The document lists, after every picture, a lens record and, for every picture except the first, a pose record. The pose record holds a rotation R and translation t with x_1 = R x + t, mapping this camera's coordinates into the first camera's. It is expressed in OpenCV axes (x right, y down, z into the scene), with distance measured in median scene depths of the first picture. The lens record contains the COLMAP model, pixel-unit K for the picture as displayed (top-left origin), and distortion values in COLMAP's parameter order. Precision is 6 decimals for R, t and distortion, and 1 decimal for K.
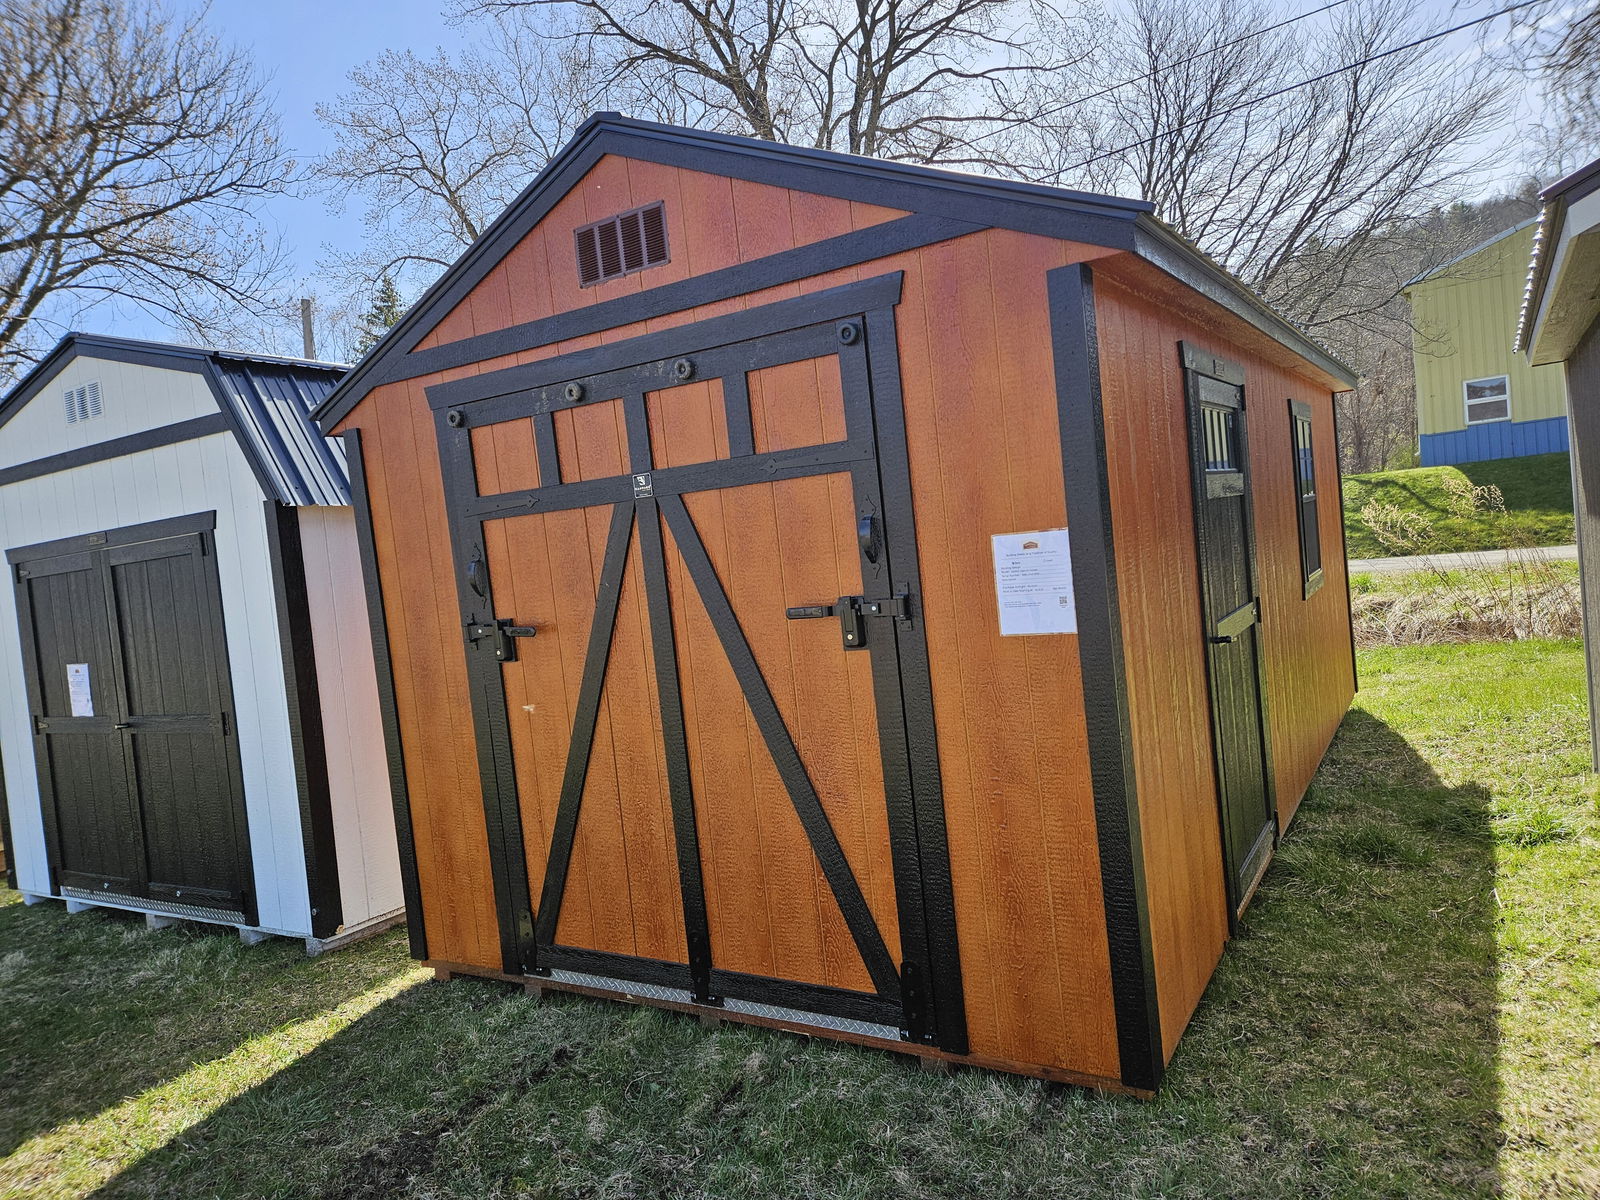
lens RADIAL K [[1077.1, 0, 796.7], [0, 1077.1, 602.1], [0, 0, 1]] dist [0.025592, -0.010968]
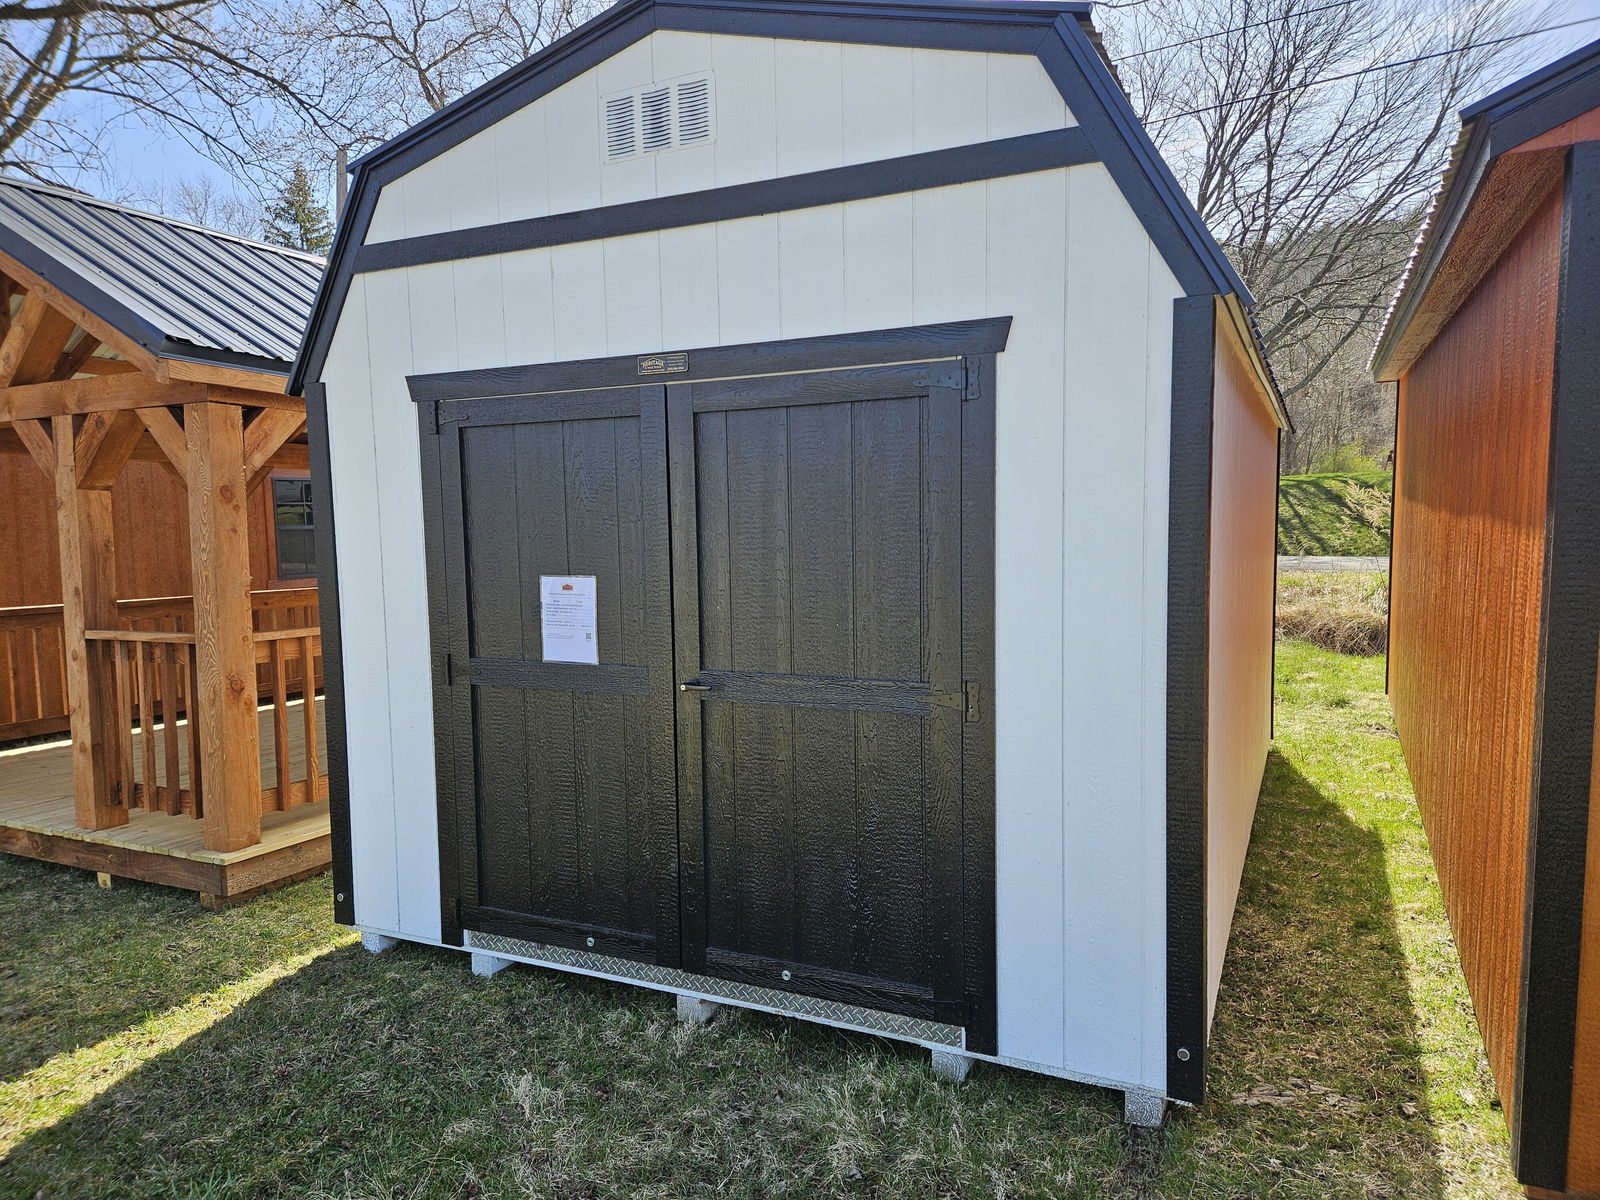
lens RADIAL K [[1077.1, 0, 801.9], [0, 1077.1, 602.3], [0, 0, 1]] dist [0.025592, -0.010968]
pose [[0.992032, 0.064456, 0.108252, -0.565650], [-0.069090, 0.996824, 0.039612, 0.037245], [-0.105355, -0.046775, 0.993334, 0.376974]]
